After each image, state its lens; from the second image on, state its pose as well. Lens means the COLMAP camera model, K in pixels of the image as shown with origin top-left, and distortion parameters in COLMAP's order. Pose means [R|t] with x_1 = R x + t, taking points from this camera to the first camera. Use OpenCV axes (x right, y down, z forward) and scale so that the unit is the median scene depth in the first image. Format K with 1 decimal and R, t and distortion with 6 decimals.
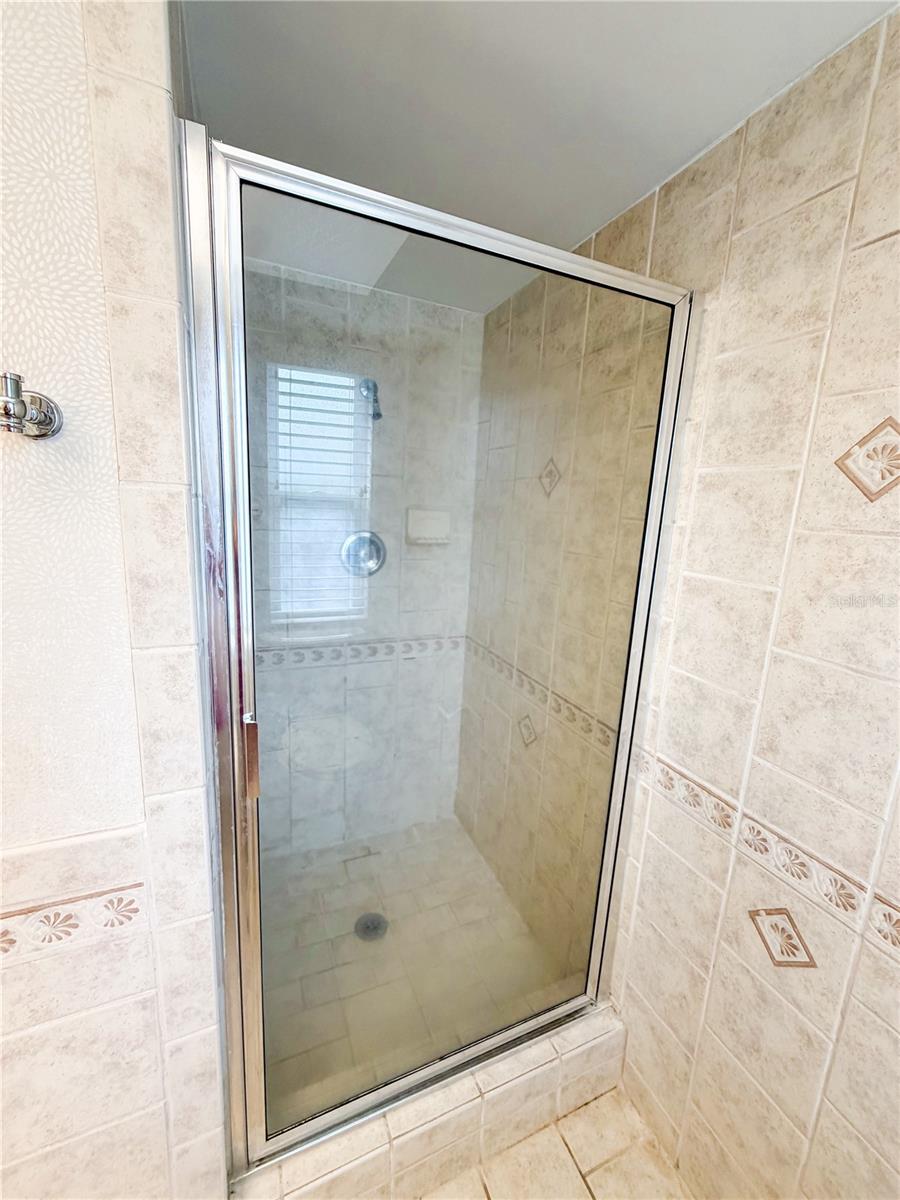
lens RADIAL K [[479.4, 0, 449.5], [0, 479.4, 594.5], [0, 0, 1]] dist [0.001747, -0.000393]
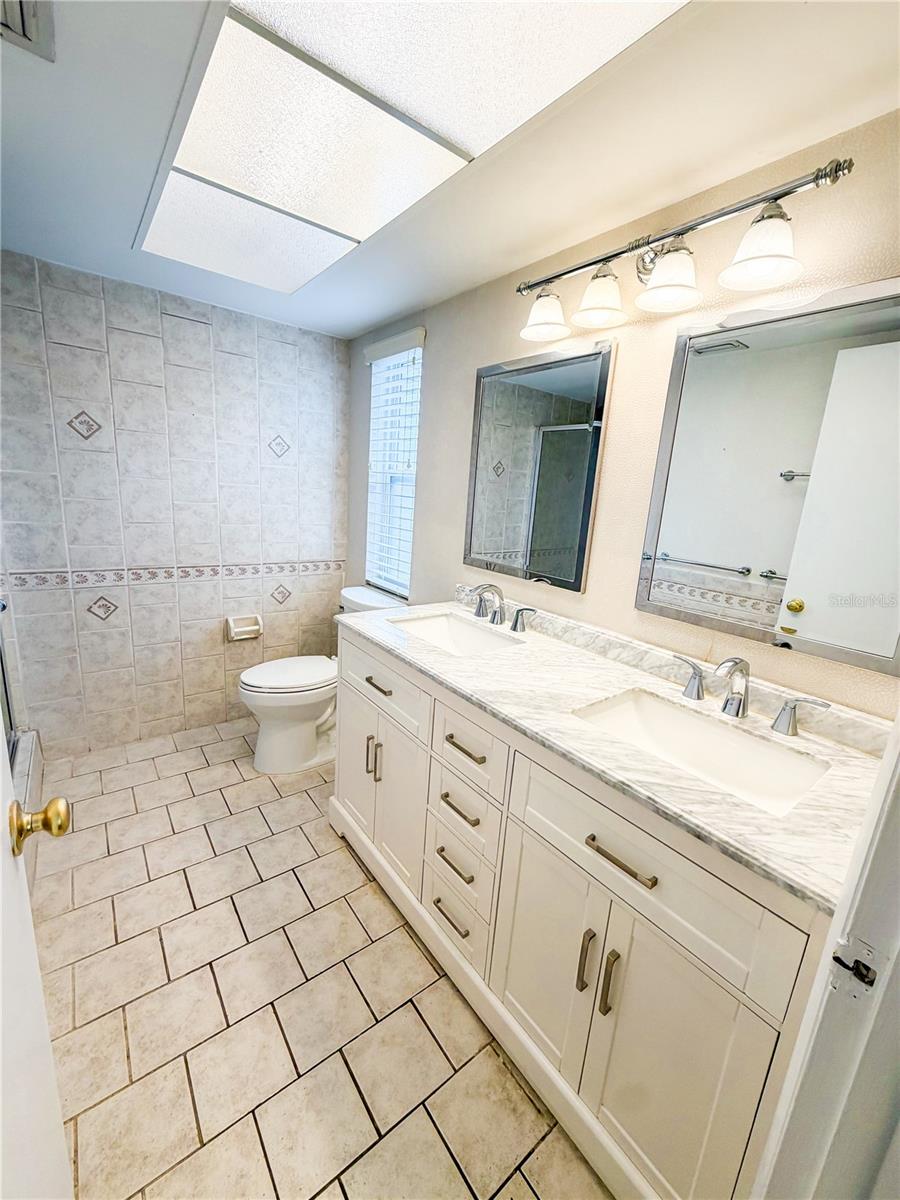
lens RADIAL K [[479.4, 0, 459.2], [0, 479.4, 601.8], [0, 0, 1]] dist [0.001747, -0.000393]
pose [[-0.243811, -0.277976, 0.929132, -2.233261], [0.100577, 0.945630, 0.309304, 0.055145], [-0.964593, 0.168861, -0.202597, -0.369749]]
